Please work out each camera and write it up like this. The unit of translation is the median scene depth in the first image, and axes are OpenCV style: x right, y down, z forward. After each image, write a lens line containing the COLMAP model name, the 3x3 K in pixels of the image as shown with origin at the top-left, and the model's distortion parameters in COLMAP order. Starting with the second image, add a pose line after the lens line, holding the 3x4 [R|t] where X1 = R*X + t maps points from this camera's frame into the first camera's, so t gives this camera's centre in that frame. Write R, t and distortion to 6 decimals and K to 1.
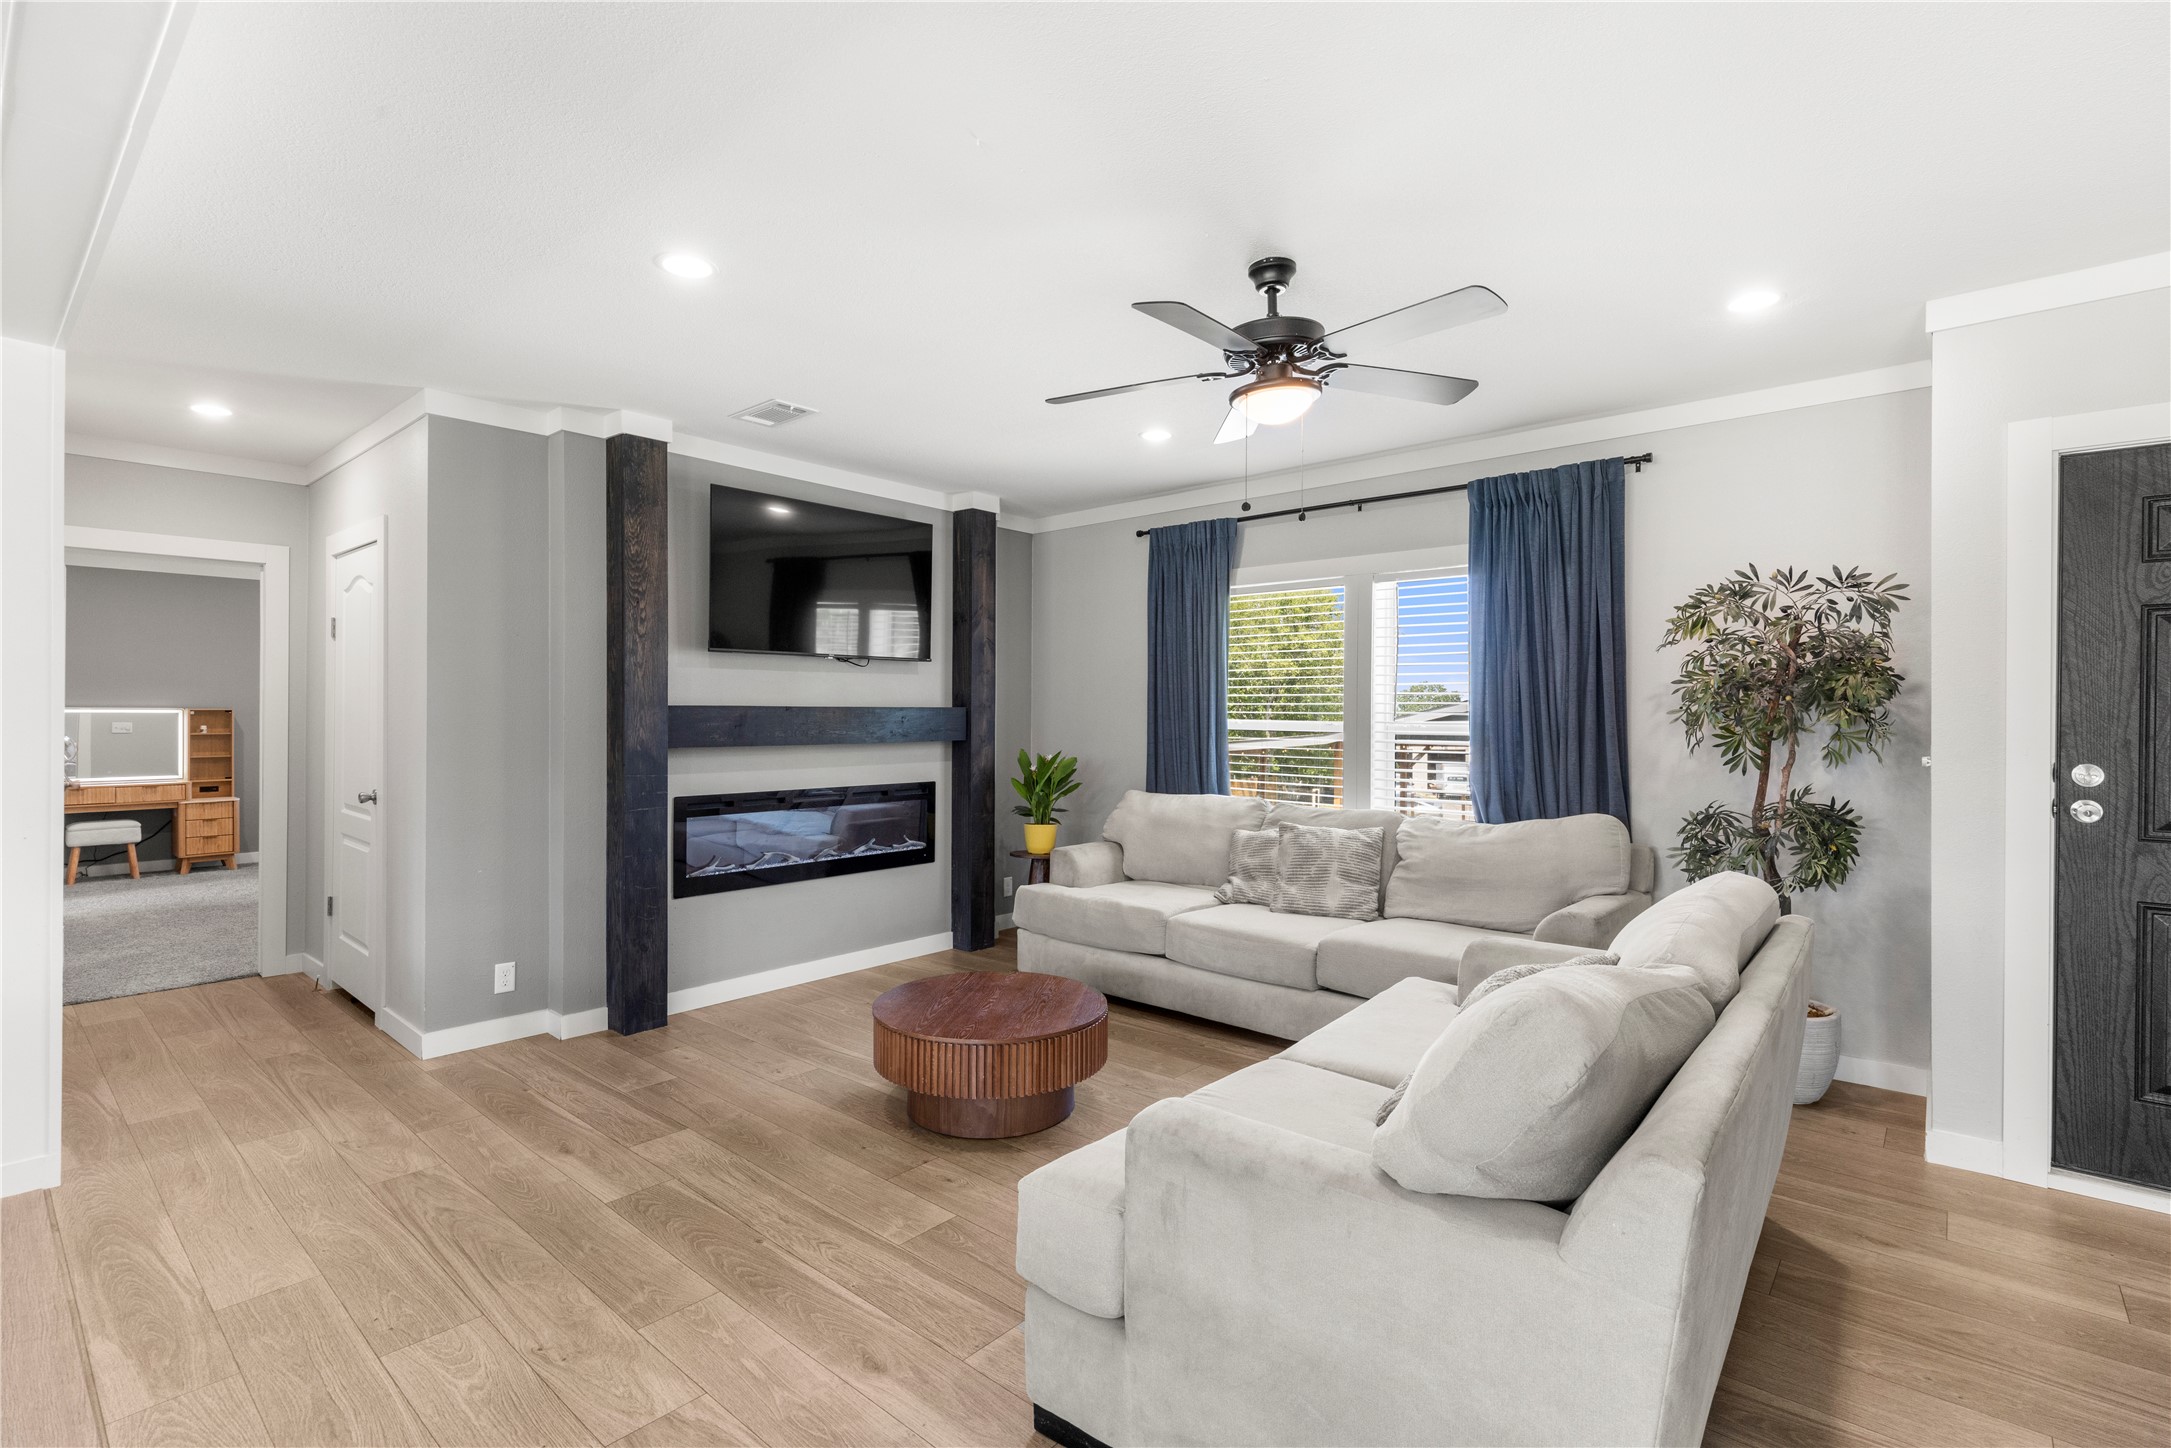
lens RADIAL K [[983.4, 0, 1069.9], [0, 983.4, 717.3], [0, 0, 1]] dist [0.003806, -0.002999]
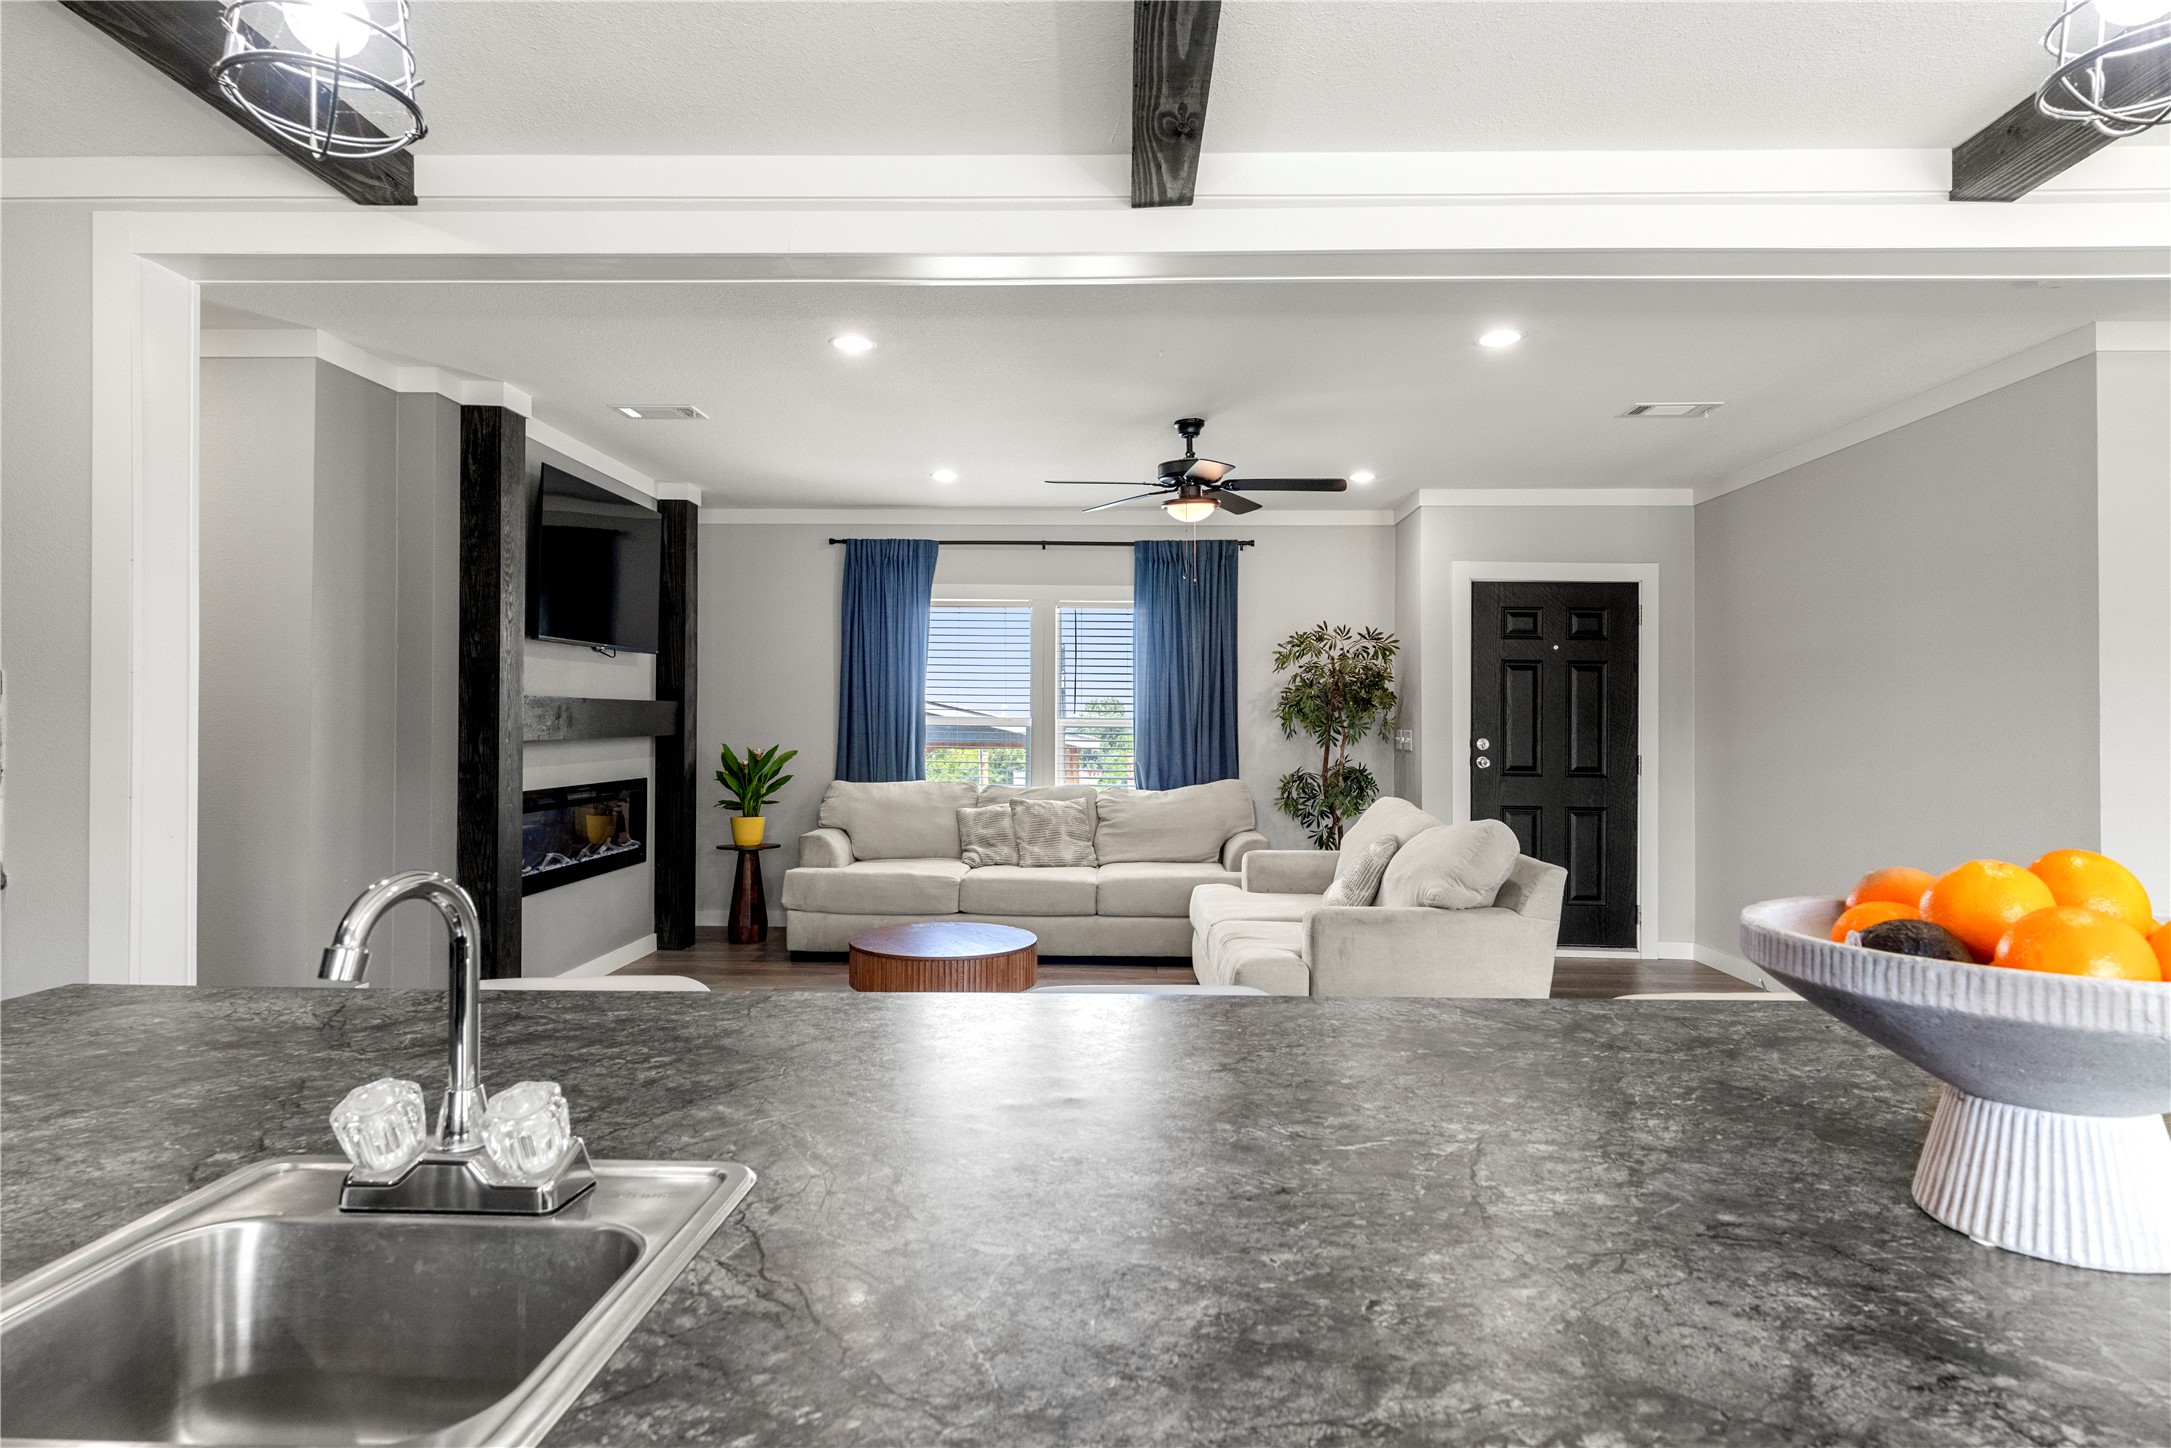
lens RADIAL K [[1167.7, 0, 1040.1], [0, 1167.7, 693.7], [0, 0, 1]] dist [0.007128, -0.006550]
pose [[0.777180, 0.016486, 0.629062, -0.737597], [-0.004639, 0.999780, -0.020470, 0.006145], [-0.629261, 0.012991, 0.777086, -0.175603]]
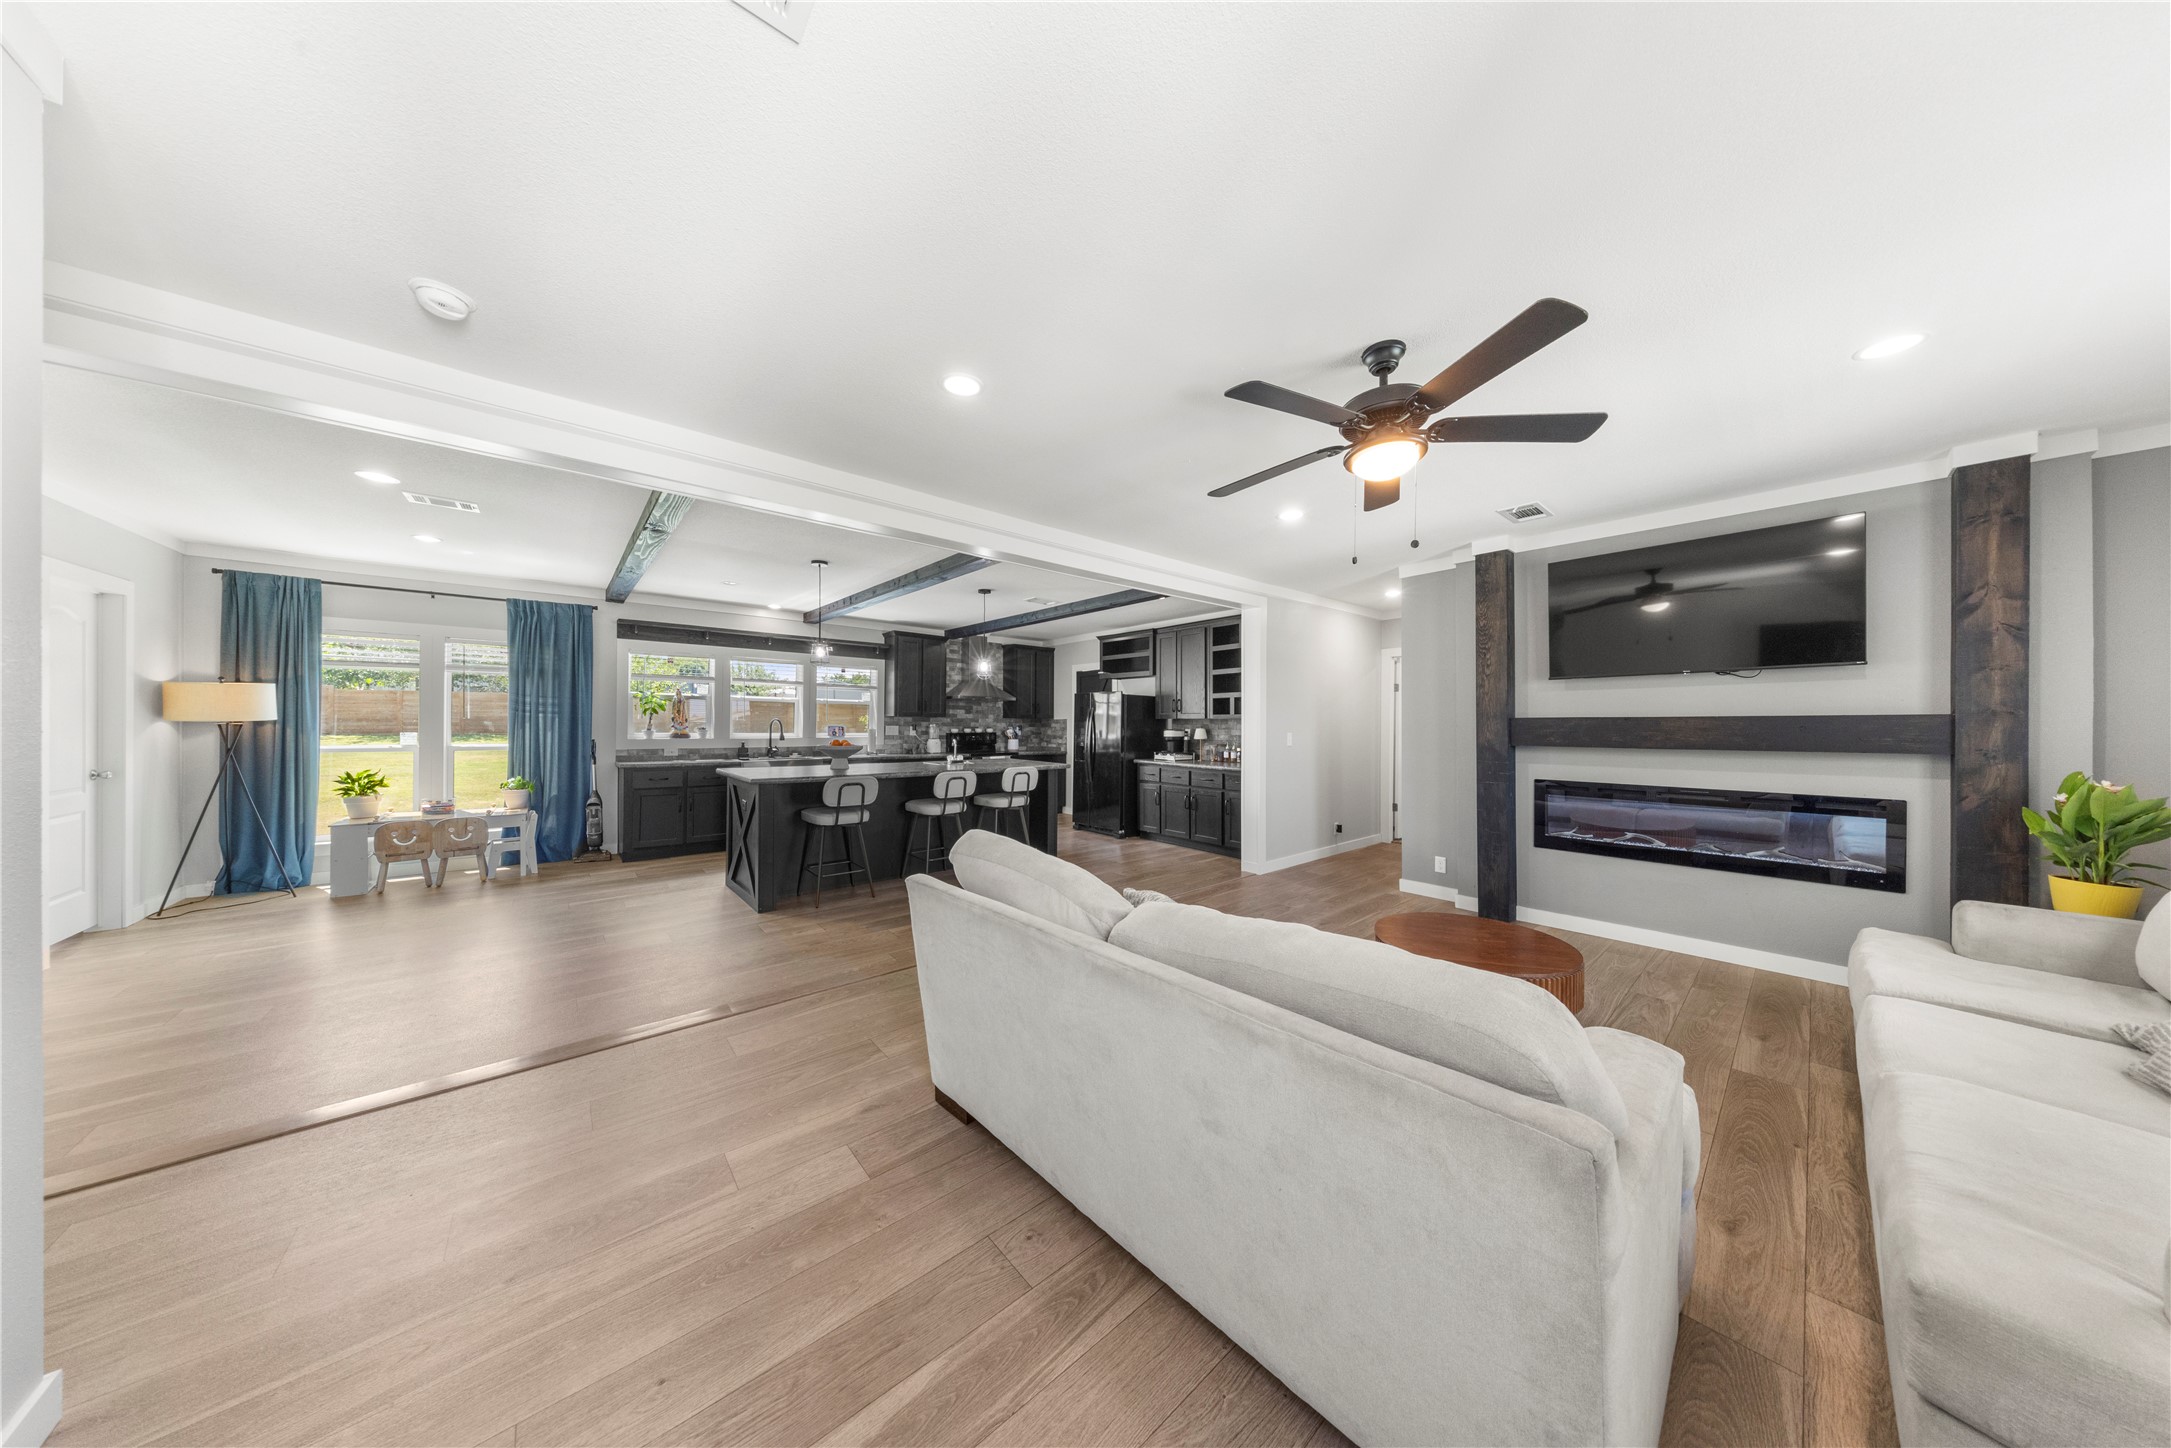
lens RADIAL K [[629.2, 0, 1088.6], [0, 629.2, 724.1], [0, 0, 1]] dist [0.000740, -0.000601]
pose [[-0.145917, -0.003631, -0.989290, 0.672248], [-0.003558, 0.999989, -0.003145, 0.002829], [0.989290, 0.003061, -0.145928, 0.490130]]
